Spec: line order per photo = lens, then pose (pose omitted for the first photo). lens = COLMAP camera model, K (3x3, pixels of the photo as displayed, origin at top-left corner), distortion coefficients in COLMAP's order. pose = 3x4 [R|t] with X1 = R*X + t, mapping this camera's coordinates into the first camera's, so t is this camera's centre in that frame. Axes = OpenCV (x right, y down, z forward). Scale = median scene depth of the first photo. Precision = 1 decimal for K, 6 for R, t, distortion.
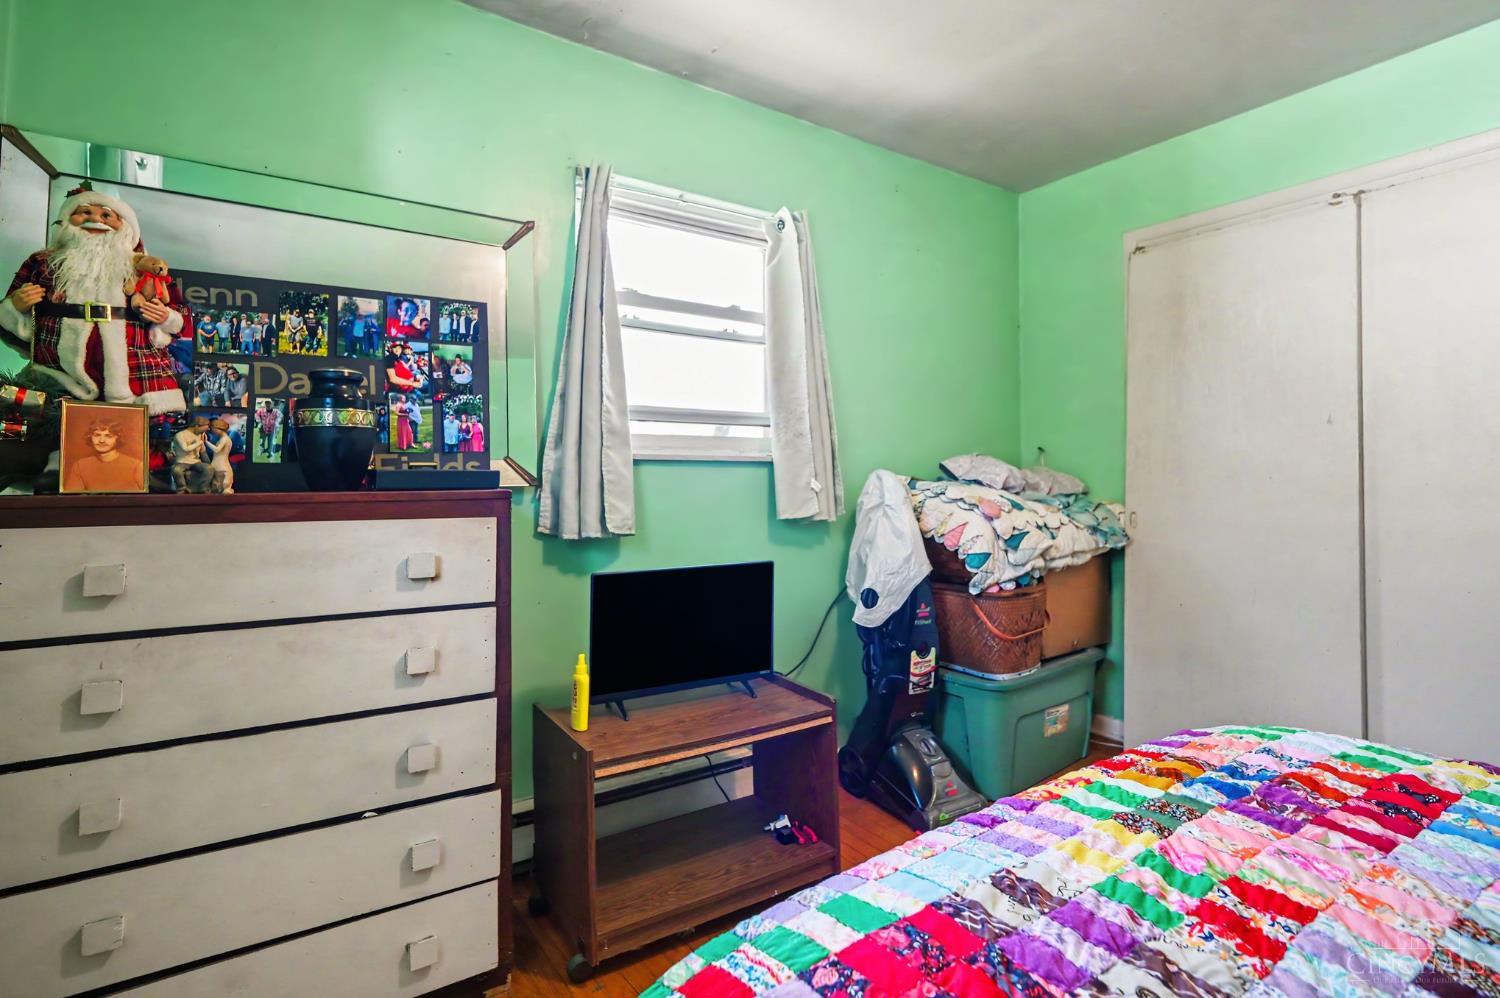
lens RADIAL K [[699.5, 0, 752.1], [0, 699.5, 468.1], [0, 0, 1]] dist [-0.001540, -0.000484]
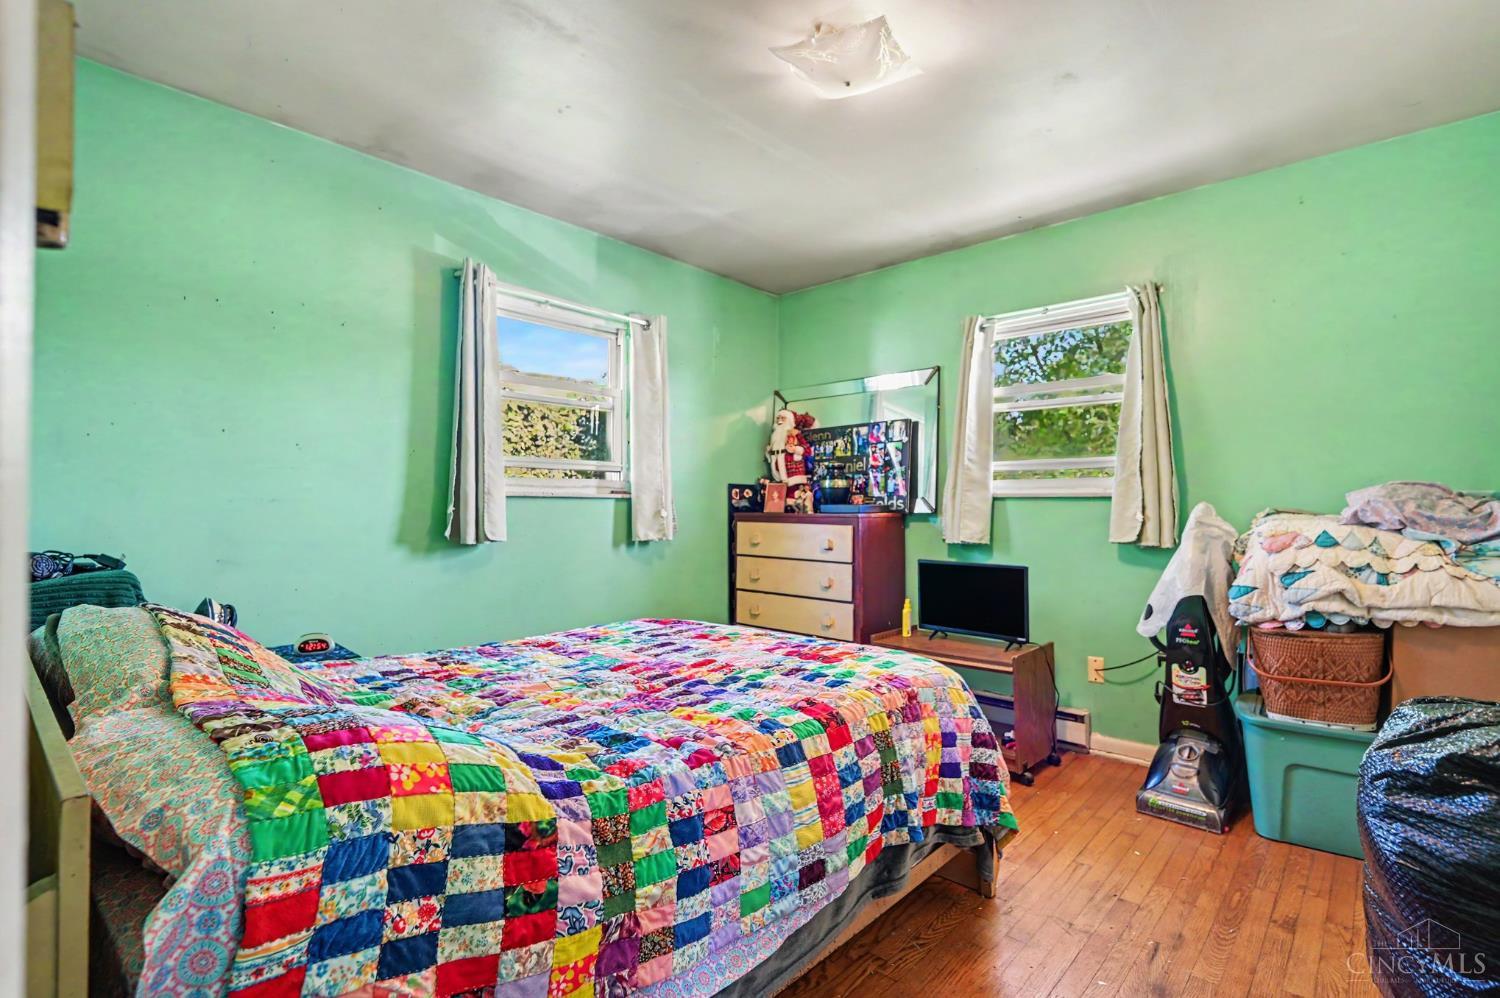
lens RADIAL K [[704.9, 0, 750.0], [0, 704.9, 499.0], [0, 0, 1]] dist [-0.001428, -0.001207]
pose [[0.269552, -0.008329, -0.962950, 1.483520], [0.010498, 0.999929, -0.005710, -0.005961], [0.962929, -0.008570, 0.269620, 0.051150]]
